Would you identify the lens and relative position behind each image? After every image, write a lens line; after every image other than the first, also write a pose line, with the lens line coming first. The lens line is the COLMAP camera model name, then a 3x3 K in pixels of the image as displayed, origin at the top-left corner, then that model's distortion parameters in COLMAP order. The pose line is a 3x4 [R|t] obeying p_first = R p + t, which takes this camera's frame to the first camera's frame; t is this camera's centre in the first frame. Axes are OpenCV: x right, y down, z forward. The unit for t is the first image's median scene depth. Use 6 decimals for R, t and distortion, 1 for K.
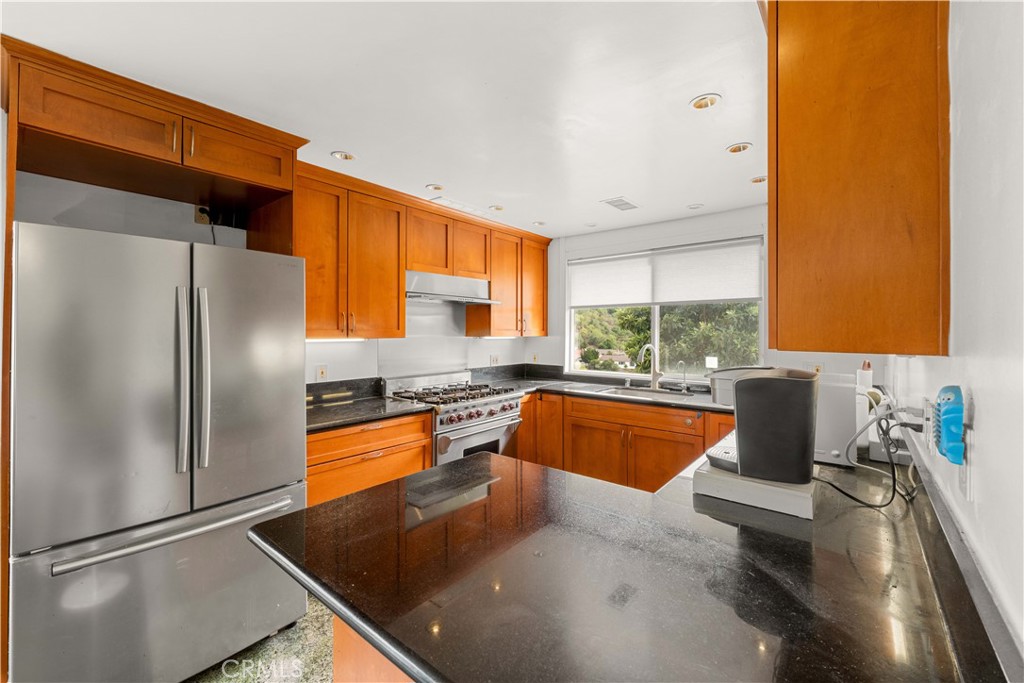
lens RADIAL K [[416.0, 0, 512.0], [0, 416.0, 341.5], [0, 0, 1]] dist [-0.000970, -0.000362]
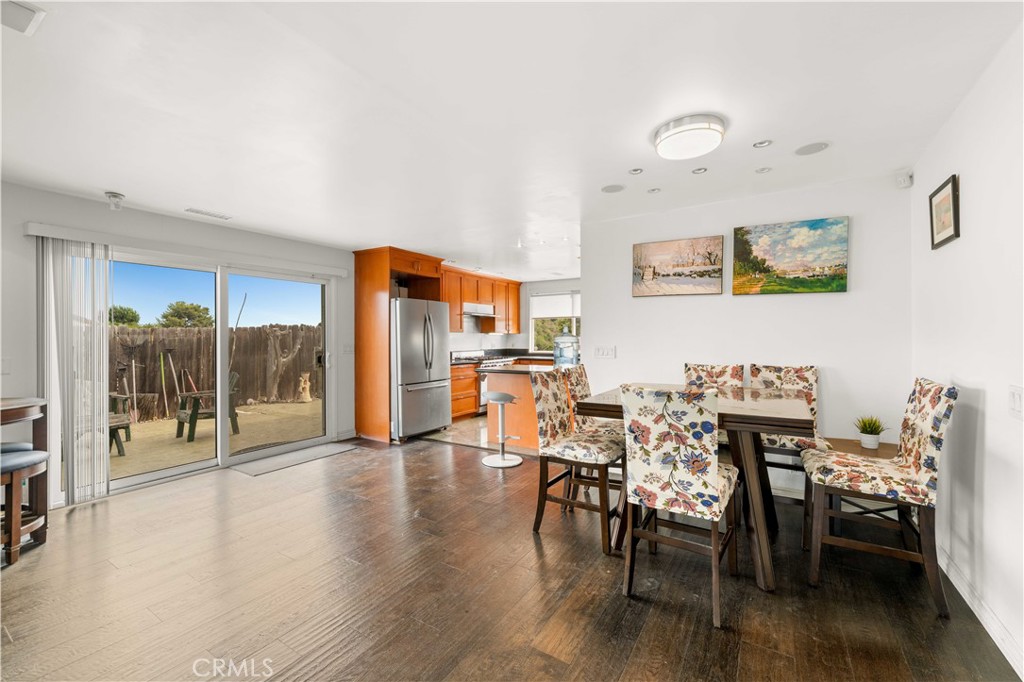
lens RADIAL K [[416.0, 0, 512.0], [0, 416.0, 341.0], [0, 0, 1]] dist [-0.000970, -0.000362]
pose [[0.991071, -0.004473, 0.133262, -0.240517], [0.006749, 0.999839, -0.016634, 0.061863], [-0.133166, 0.017385, 0.990941, -1.029302]]
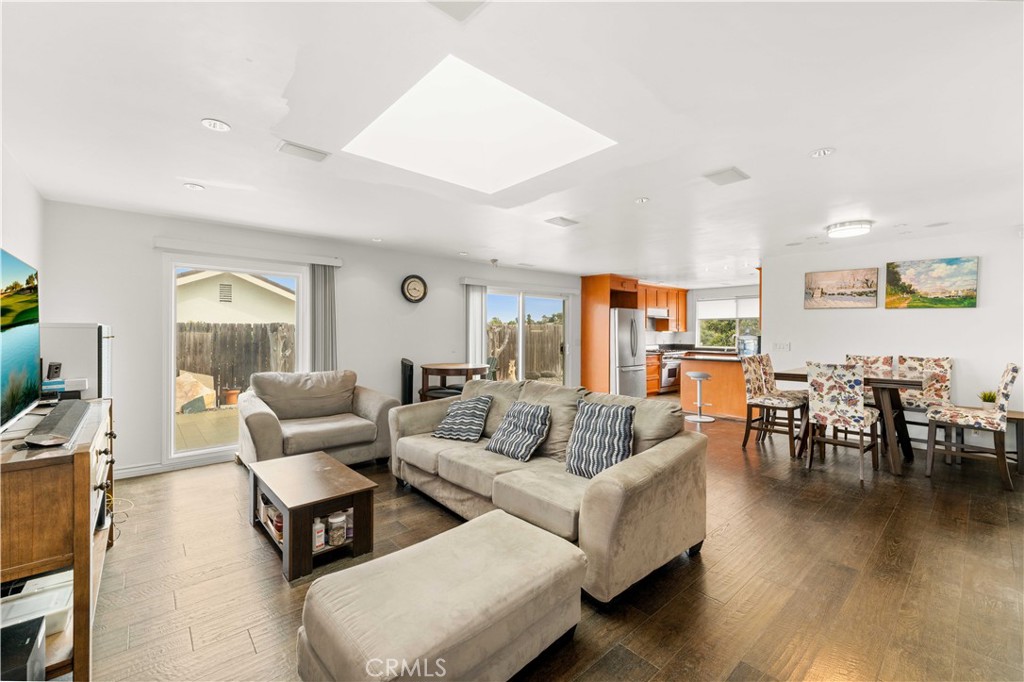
lens RADIAL K [[417.9, 0, 509.9], [0, 417.9, 337.6], [0, 0, 1]] dist [-0.001931, -0.000524]
pose [[0.987816, 0.004473, -0.155564, -0.618867], [-0.006713, 0.999881, -0.013873, 0.069067], [0.155483, 0.014748, 0.987728, -1.697473]]
